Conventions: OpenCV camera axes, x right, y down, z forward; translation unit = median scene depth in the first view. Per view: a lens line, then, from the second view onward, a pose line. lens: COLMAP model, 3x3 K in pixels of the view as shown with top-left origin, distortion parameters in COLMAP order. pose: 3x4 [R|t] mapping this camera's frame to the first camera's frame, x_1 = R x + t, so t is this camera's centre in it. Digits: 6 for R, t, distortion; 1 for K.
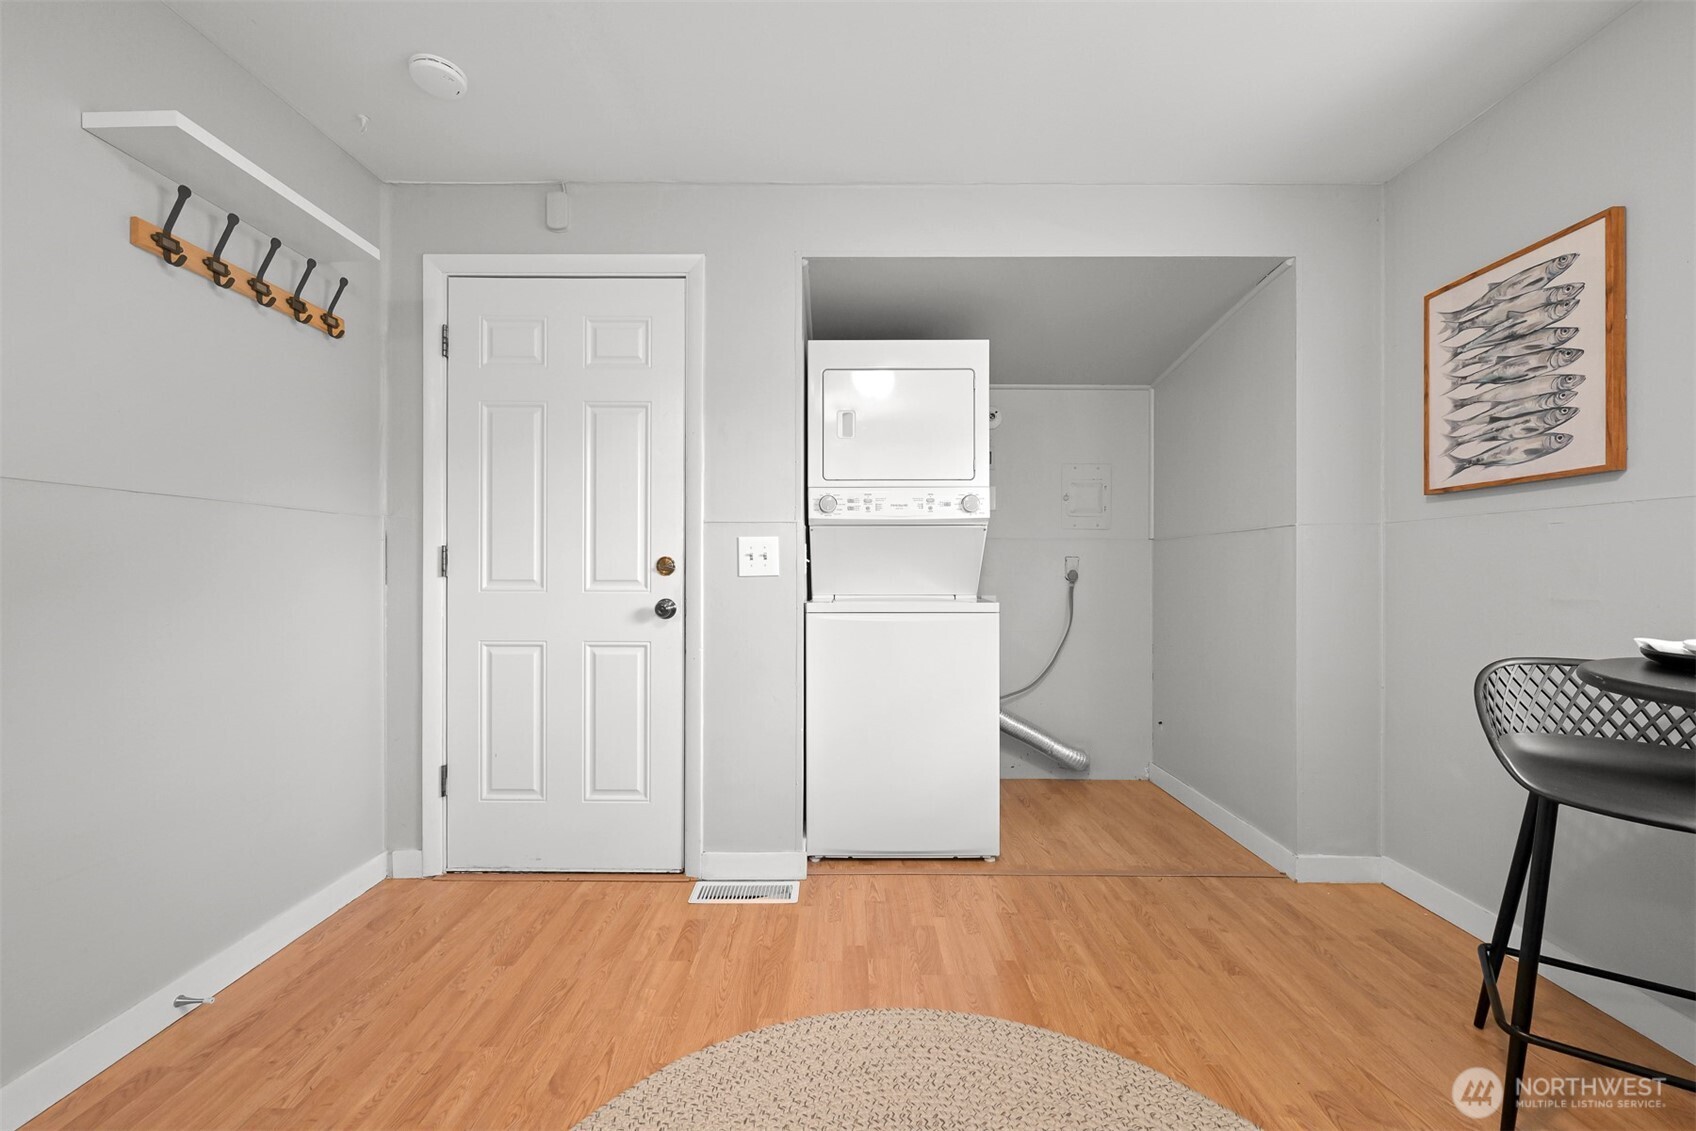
lens RADIAL K [[676.8, 0, 842.2], [0, 676.8, 571.3], [0, 0, 1]] dist [-0.003425, 0.001070]
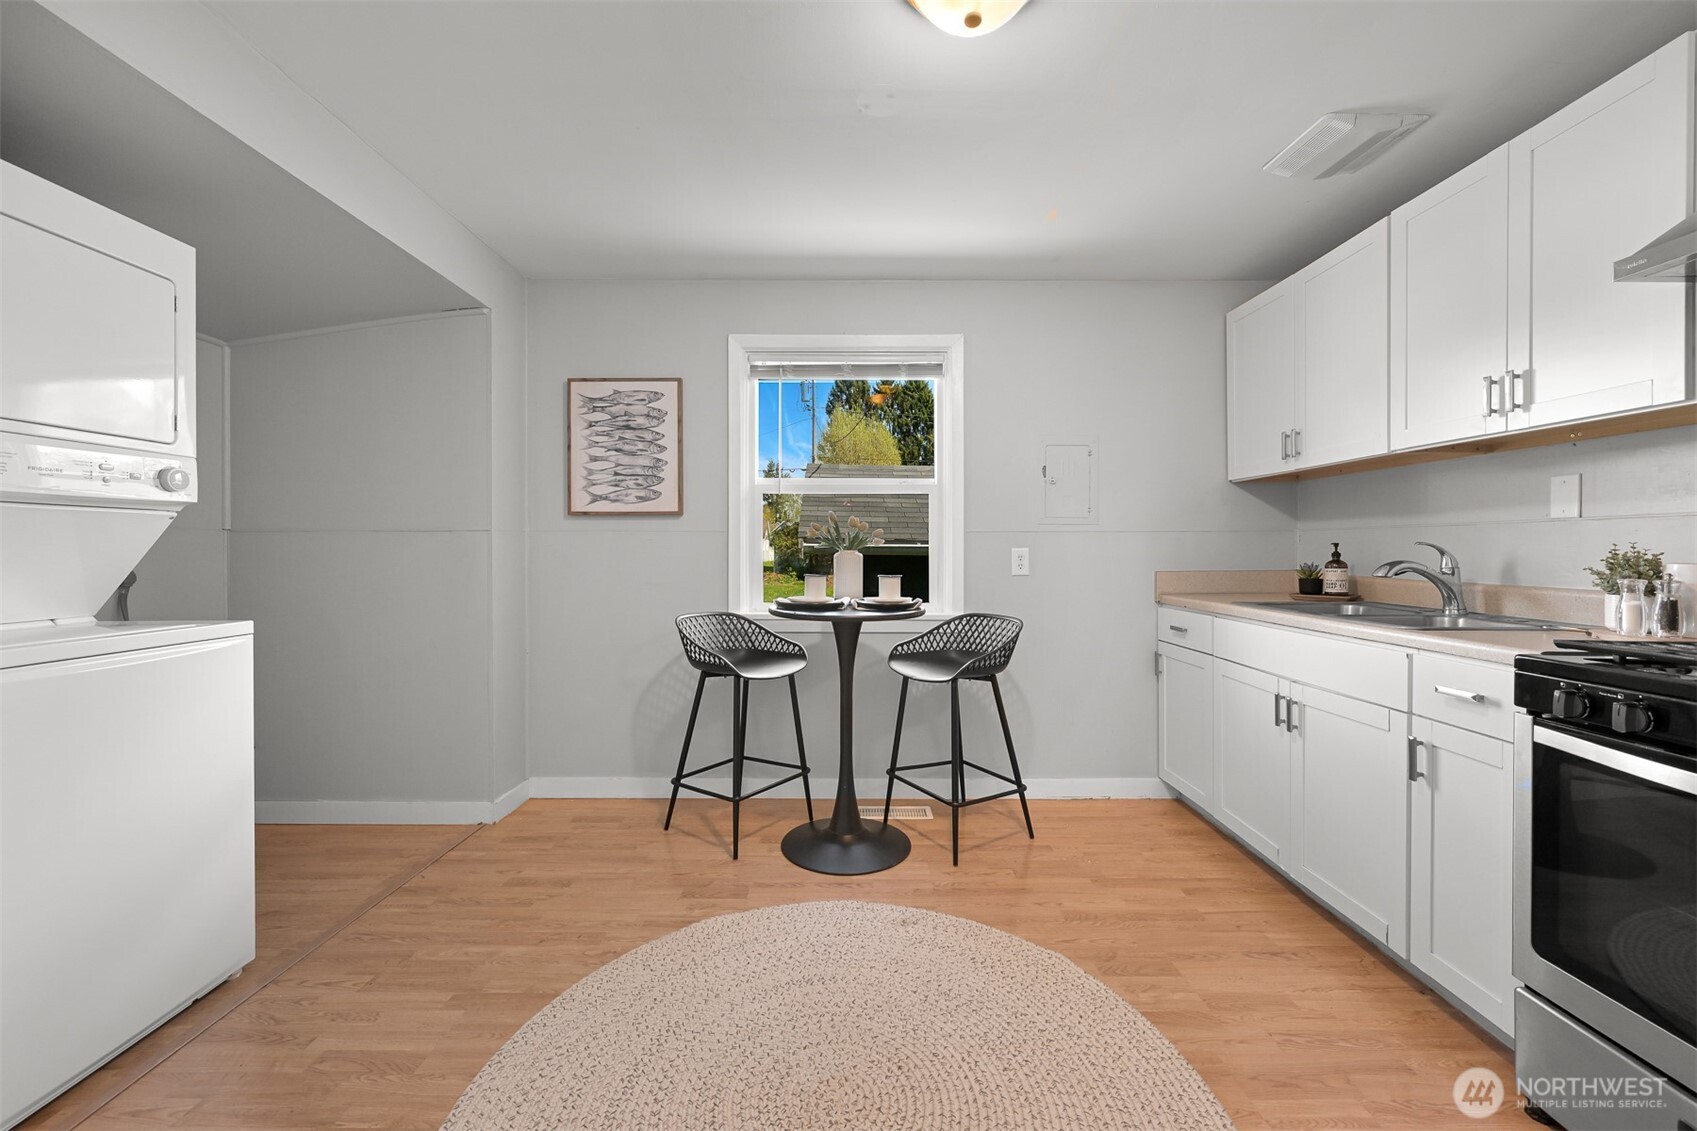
lens RADIAL K [[677.2, 0, 853.5], [0, 677.2, 552.8], [0, 0, 1]] dist [-0.003425, 0.001070]
pose [[-0.008628, -0.002572, 0.999959, -0.605831], [0.002345, 0.999994, 0.002592, -0.033325], [-0.999960, 0.002367, -0.008622, 0.398937]]
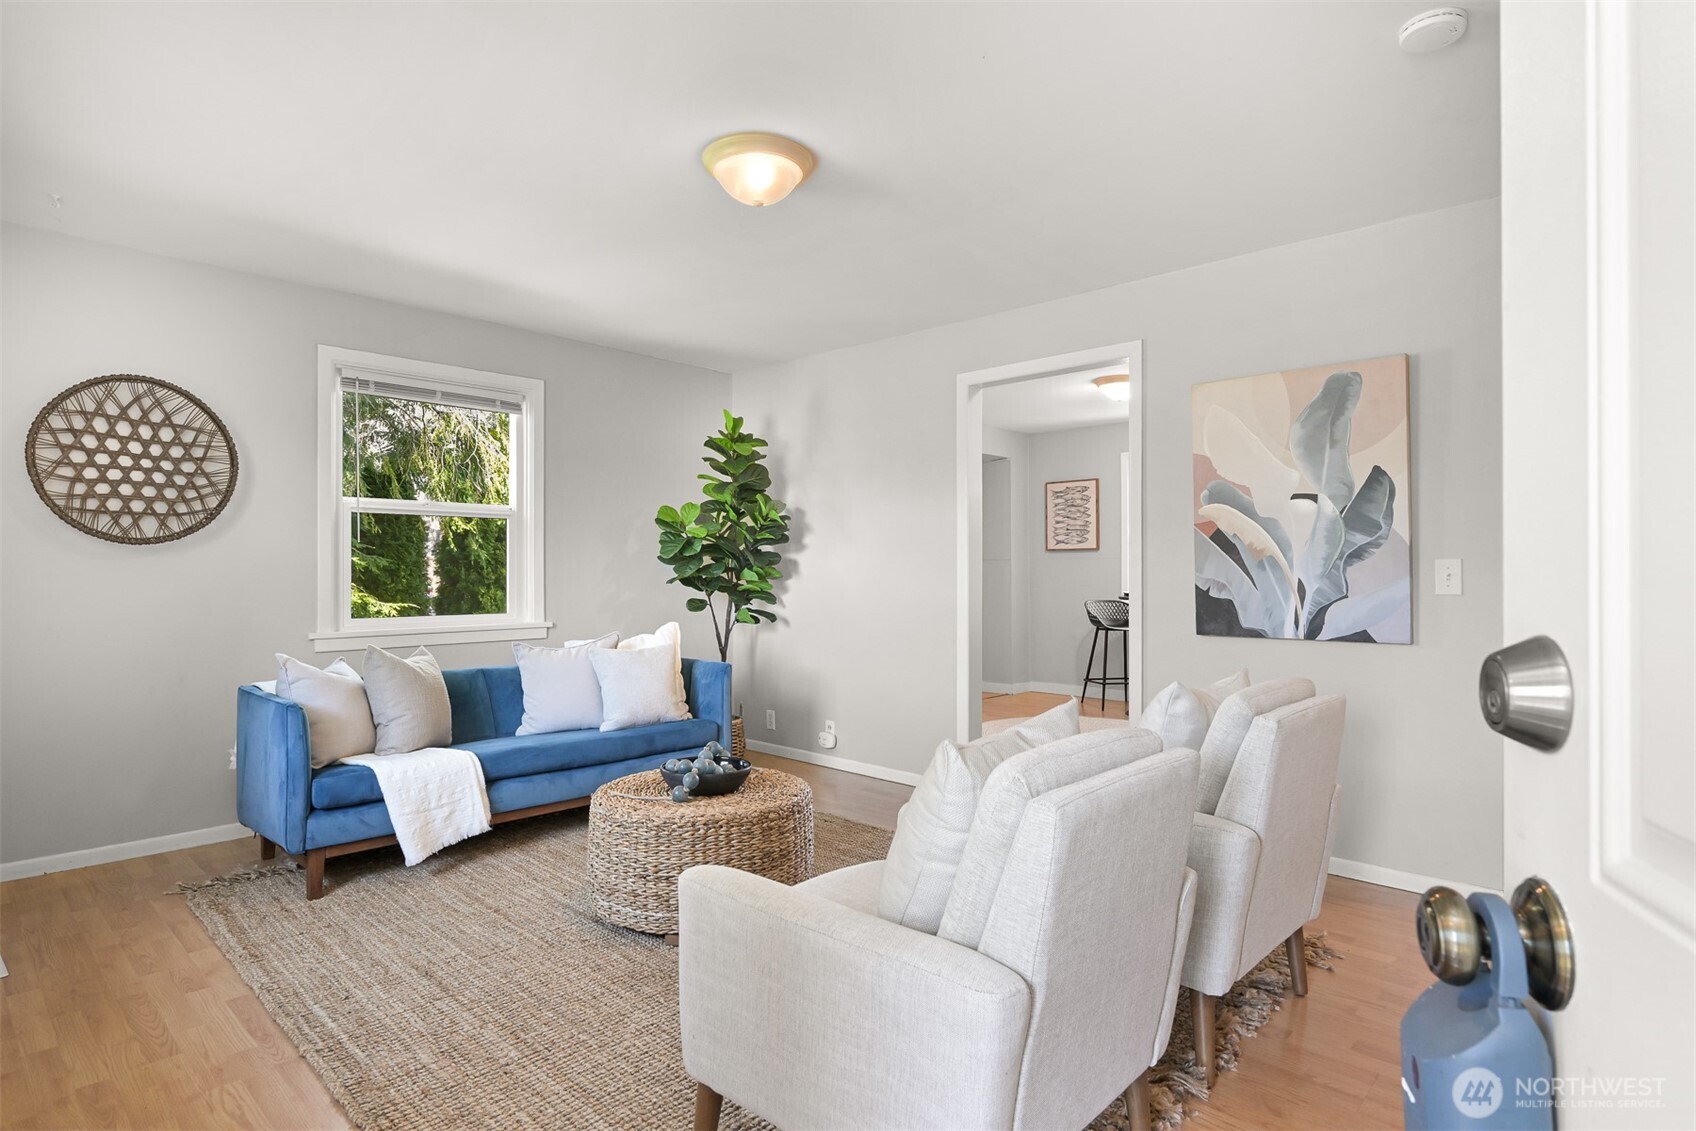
lens RADIAL K [[911.3, 0, 857.7], [0, 911.3, 562.9], [0, 0, 1]] dist [0.005054, -0.001420]
pose [[0.671682, 0.002153, 0.740836, -2.630352], [0.004613, 0.999964, -0.007089, -0.034935], [-0.740825, 0.008179, 0.671648, -1.056357]]
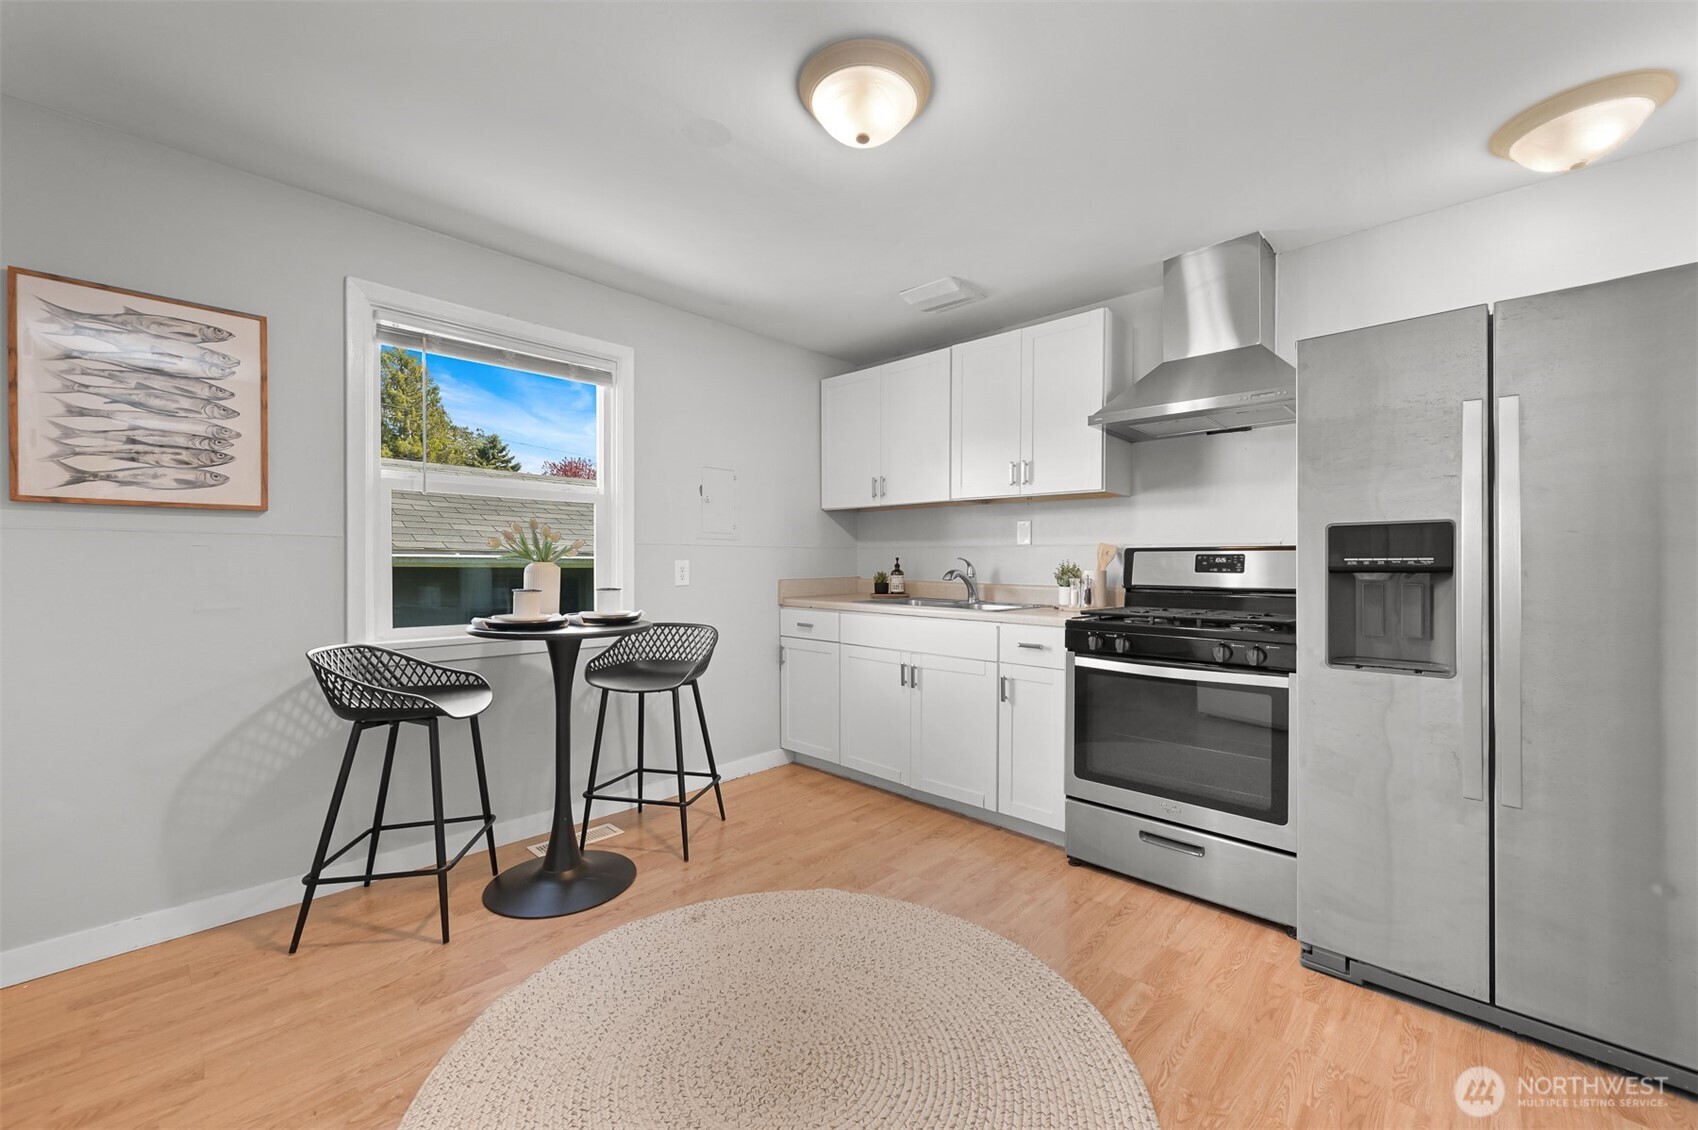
lens RADIAL K [[662.4, 0, 855.2], [0, 662.4, 566.3], [0, 0, 1]] dist [-0.003482, 0.000986]
pose [[-0.731868, -0.005583, 0.681424, -0.485340], [-0.000519, 0.999971, 0.007636, -0.036832], [-0.681446, 0.005235, -0.731849, 0.888206]]
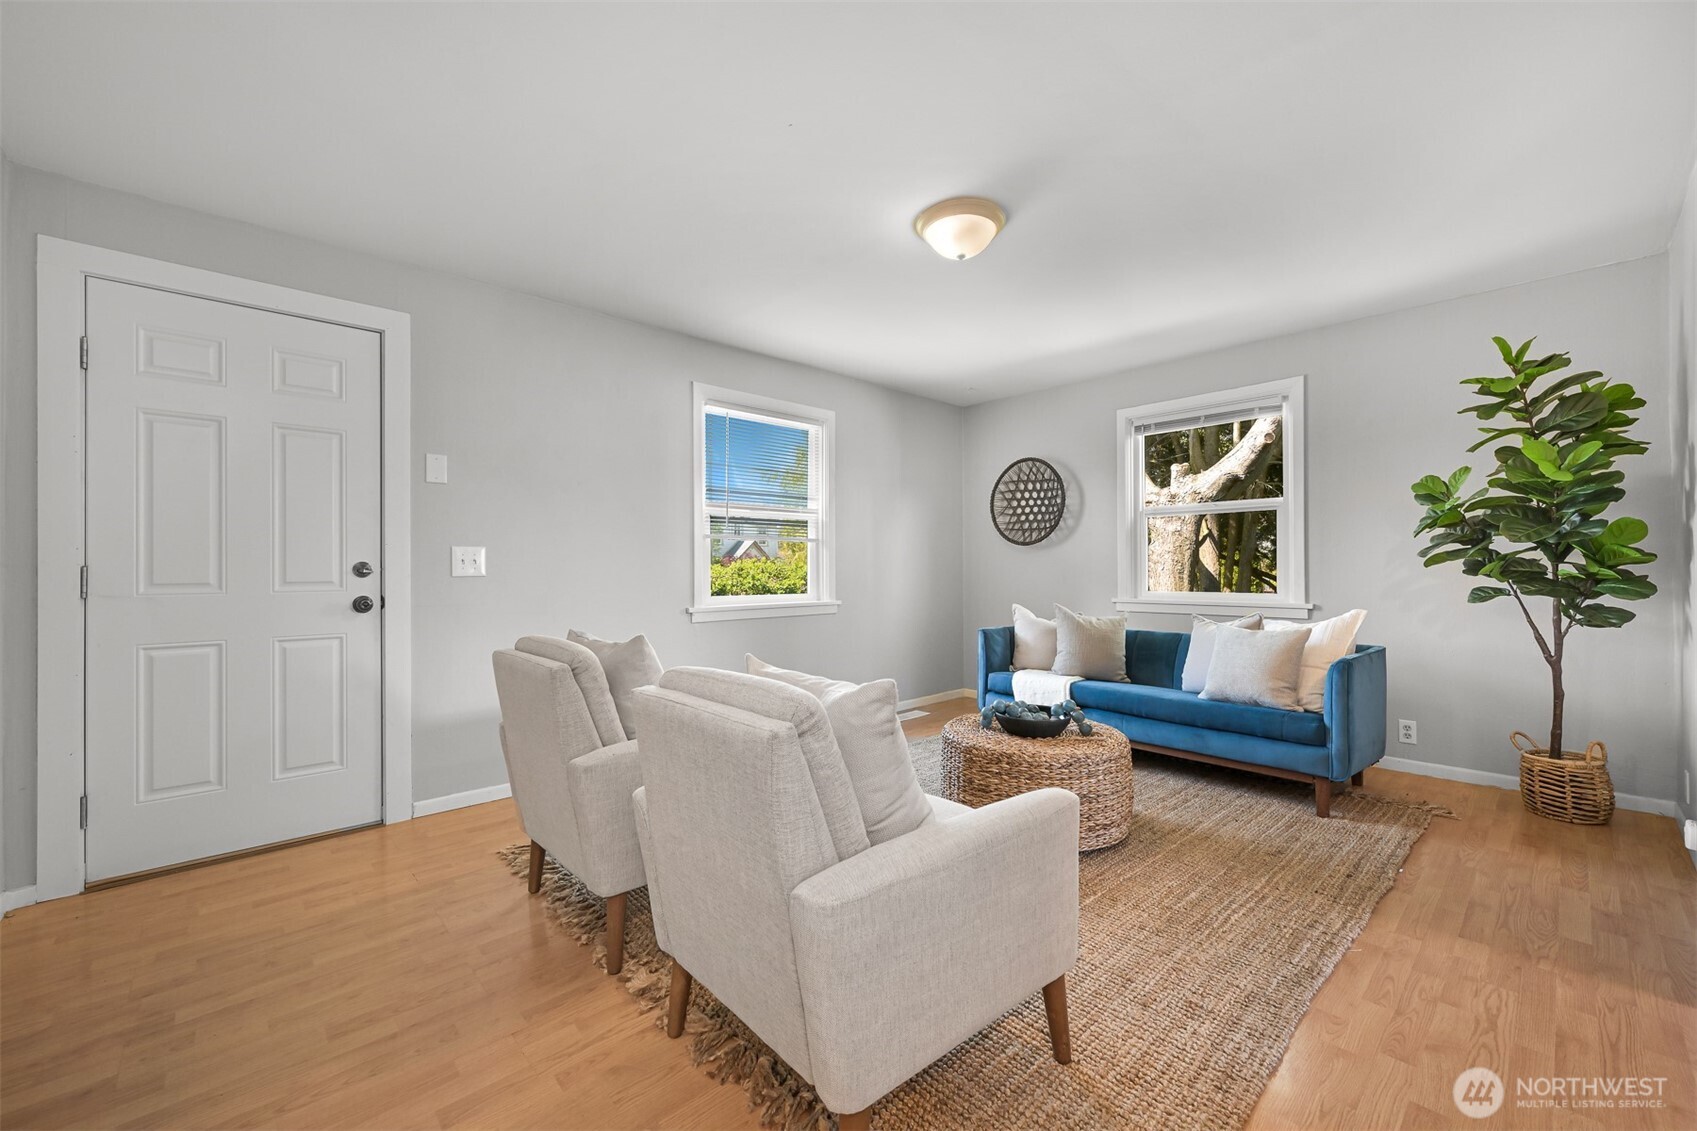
lens RADIAL K [[677.2, 0, 851.3], [0, 677.2, 564.2], [0, 0, 1]] dist [-0.003425, 0.001070]
pose [[0.682786, -0.011271, -0.730532, -0.963460], [0.001522, 0.999901, -0.014004, 0.011966], [0.730617, 0.008450, 0.682735, -1.039908]]
